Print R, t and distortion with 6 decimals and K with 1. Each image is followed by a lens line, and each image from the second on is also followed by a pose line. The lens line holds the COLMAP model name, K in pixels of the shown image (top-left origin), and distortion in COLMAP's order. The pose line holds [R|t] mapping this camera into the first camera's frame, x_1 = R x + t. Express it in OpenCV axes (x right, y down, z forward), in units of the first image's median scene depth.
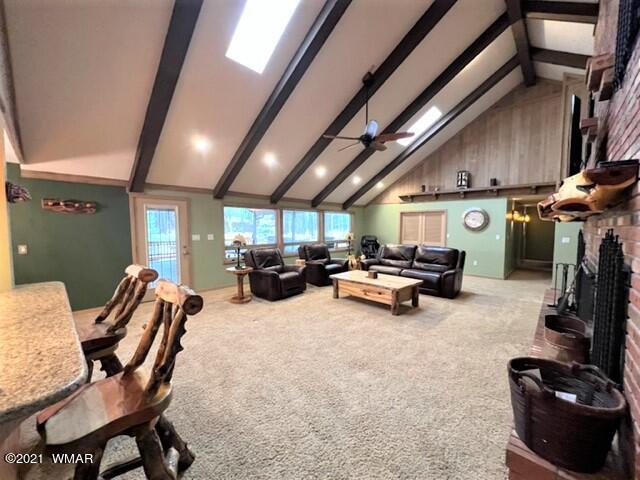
lens RADIAL K [[254.3, 0, 320.0], [0, 254.3, 240.0], [0, 0, 1]] dist [-0.001463, -0.000072]
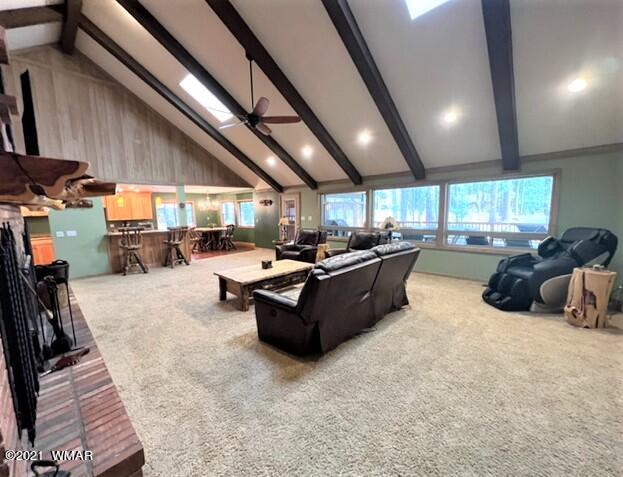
lens RADIAL K [[258.1, 0, 311.5], [0, 258.1, 238.5], [0, 0, 1]] dist [0.002800, 0.000186]
pose [[0.001219, 0.107867, -0.994165, 0.799091], [-0.026822, 0.993811, 0.107796, -0.043654], [0.999639, 0.026534, 0.004104, 0.822263]]
